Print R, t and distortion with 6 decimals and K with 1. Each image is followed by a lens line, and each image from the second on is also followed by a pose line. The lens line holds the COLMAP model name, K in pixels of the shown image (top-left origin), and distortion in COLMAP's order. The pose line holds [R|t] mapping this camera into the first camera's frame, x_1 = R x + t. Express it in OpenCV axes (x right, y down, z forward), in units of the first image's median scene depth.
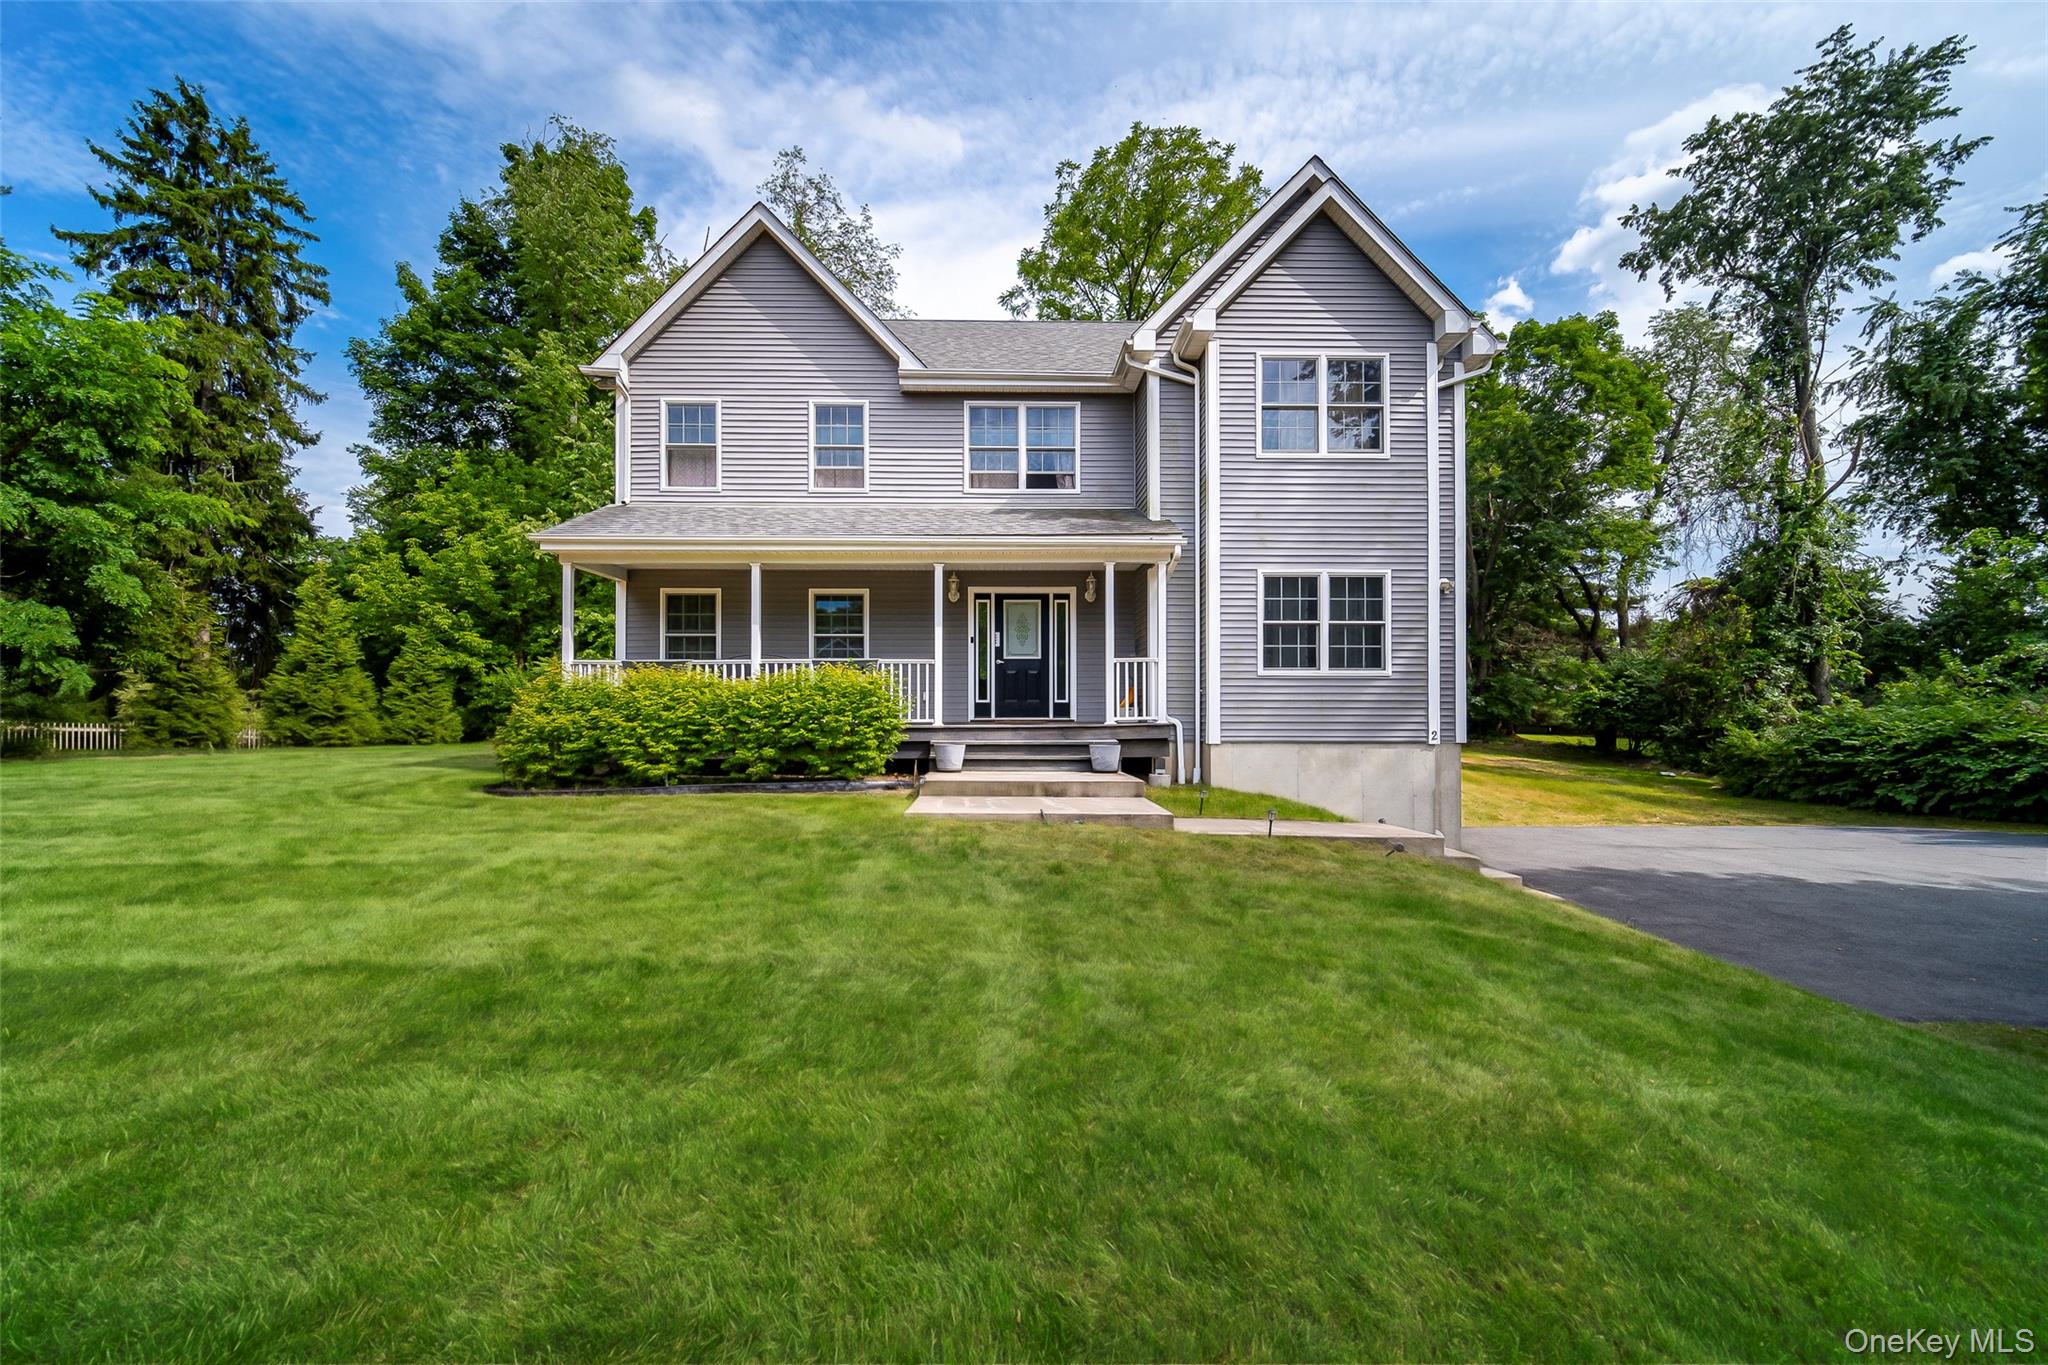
lens RADIAL K [[818.1, 0, 1022.2], [0, 818.1, 700.8], [0, 0, 1]] dist [0.006950, 0.000524]
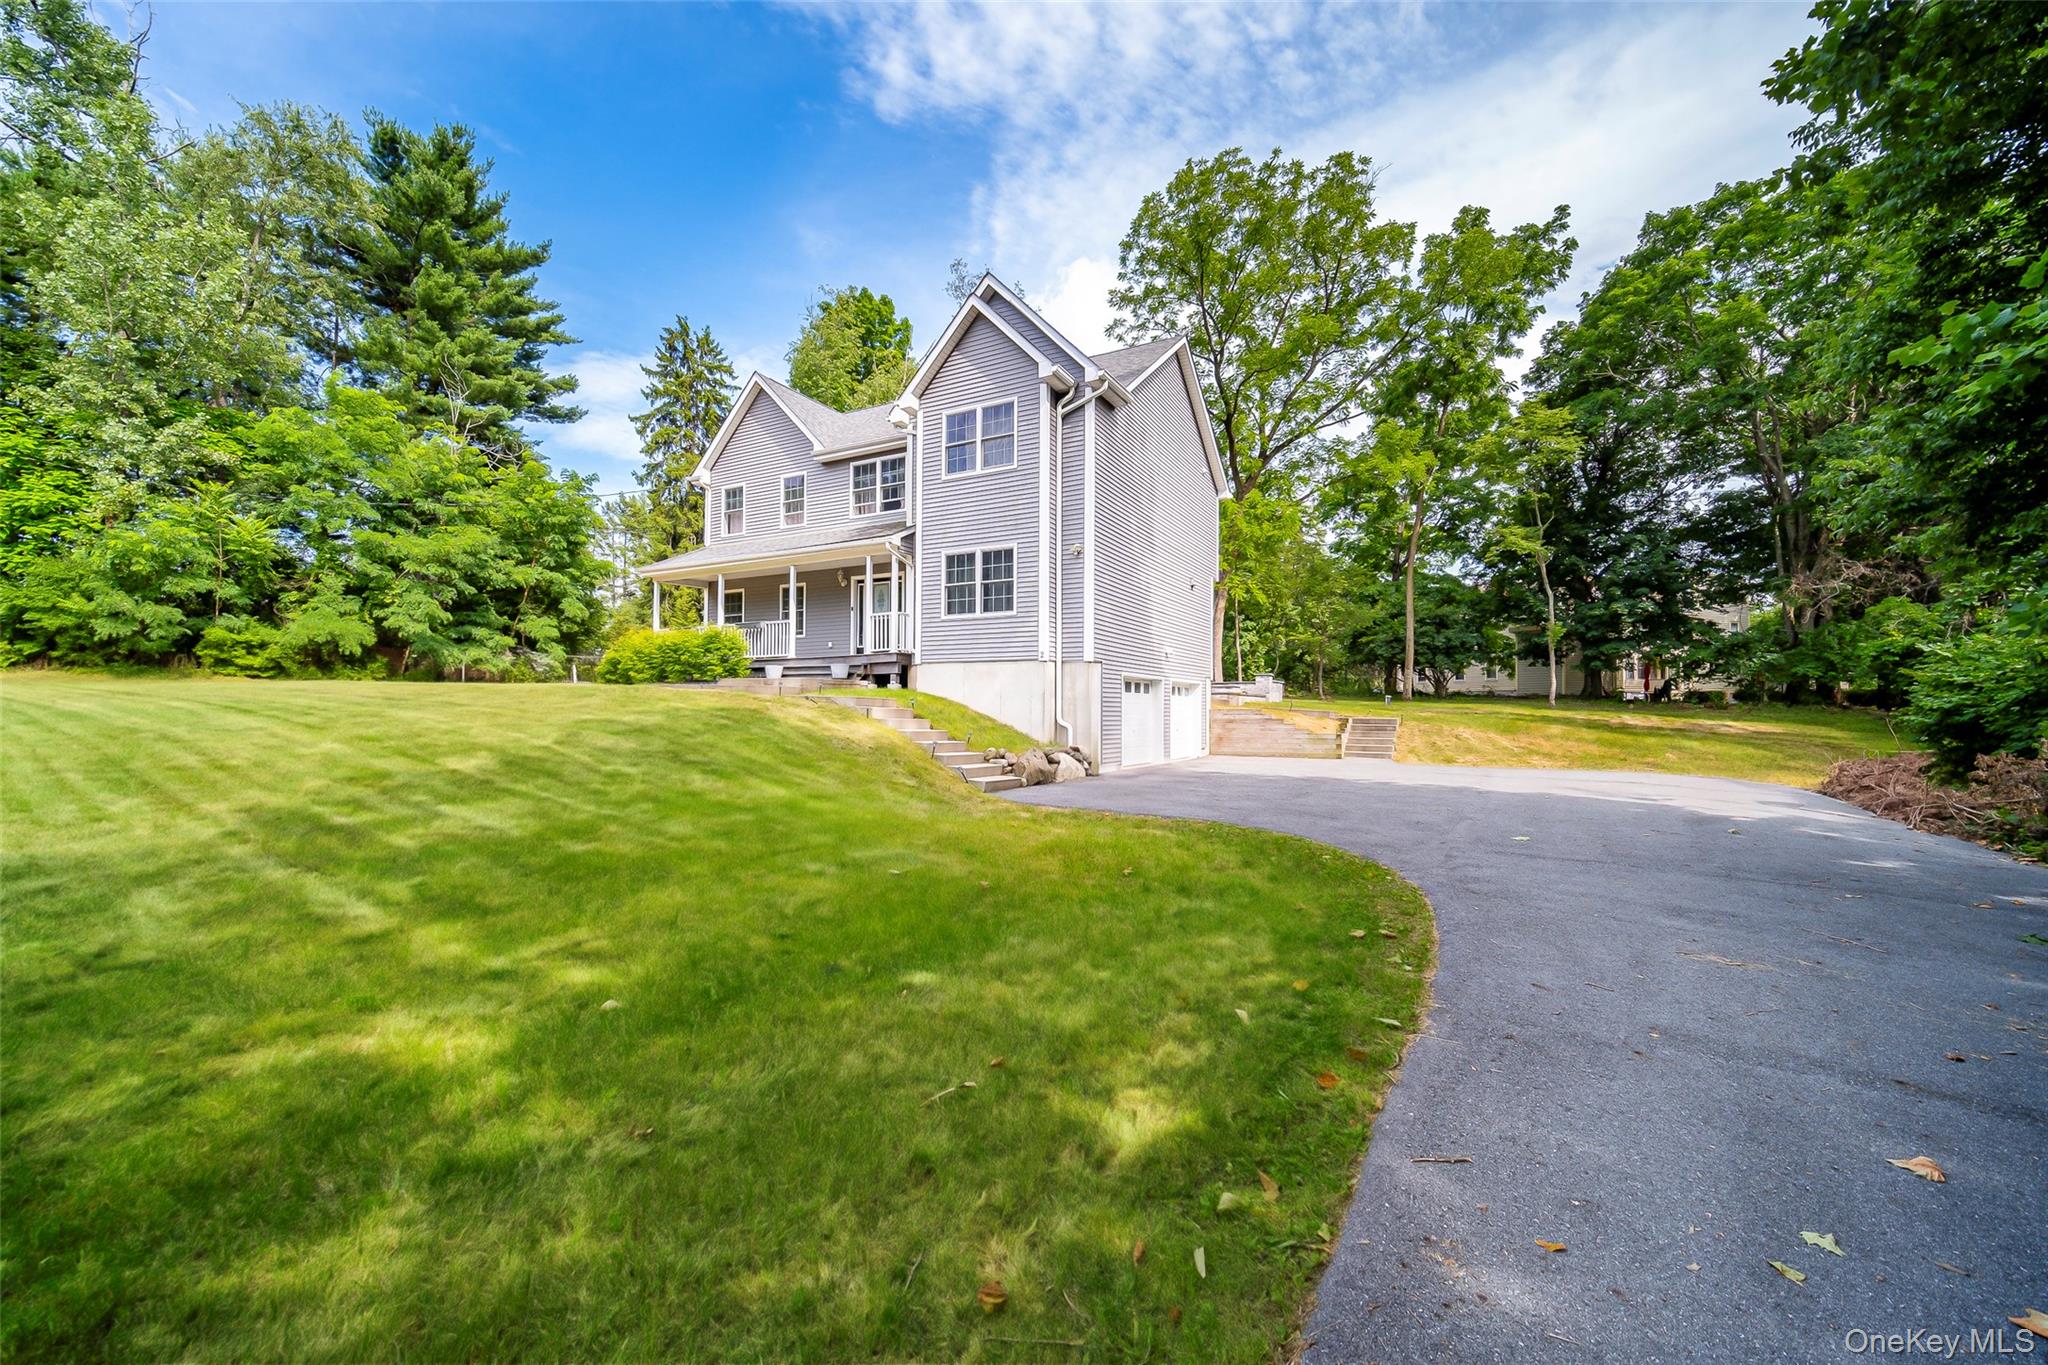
lens RADIAL K [[818.1, 0, 1023.7], [0, 818.1, 677.3], [0, 0, 1]] dist [0.006950, 0.000524]
pose [[0.861558, -0.017390, -0.507360, 1.045168], [0.009337, 0.999787, -0.018413, 0.094029], [0.507572, 0.011126, 0.861537, -0.225136]]
